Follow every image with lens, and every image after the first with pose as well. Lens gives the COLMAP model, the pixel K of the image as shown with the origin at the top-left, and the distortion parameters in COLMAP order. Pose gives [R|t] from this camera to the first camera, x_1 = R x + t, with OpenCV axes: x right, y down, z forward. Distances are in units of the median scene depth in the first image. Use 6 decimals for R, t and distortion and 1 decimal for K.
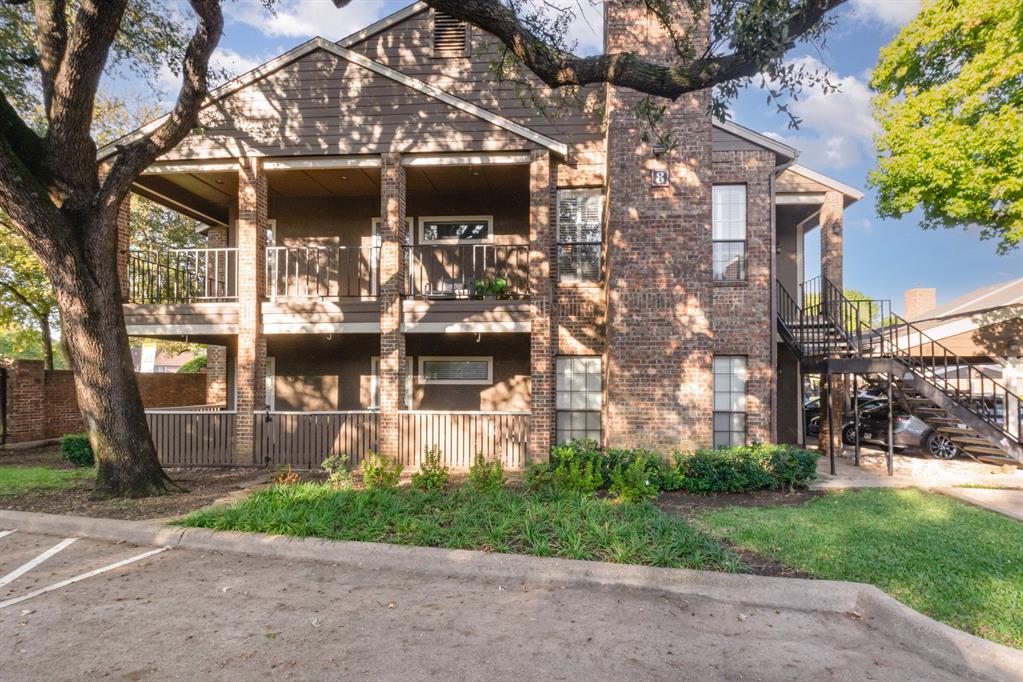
lens RADIAL K [[476.3, 0, 497.5], [0, 476.3, 370.0], [0, 0, 1]] dist [-0.008968, 0.000199]
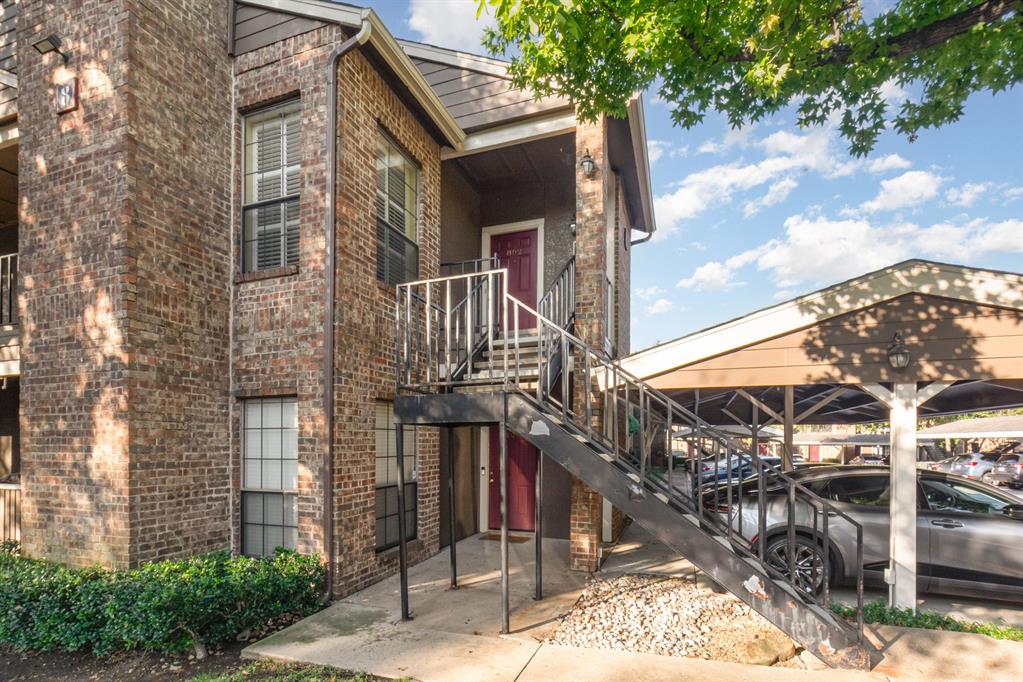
lens RADIAL K [[476.4, 0, 524.8], [0, 476.4, 440.8], [0, 0, 1]] dist [-0.006138, -0.000278]
pose [[0.966610, -0.006461, -0.256171, 1.037646], [0.011207, 0.999791, 0.017072, 0.018498], [0.256008, -0.019373, 0.966481, 0.573019]]
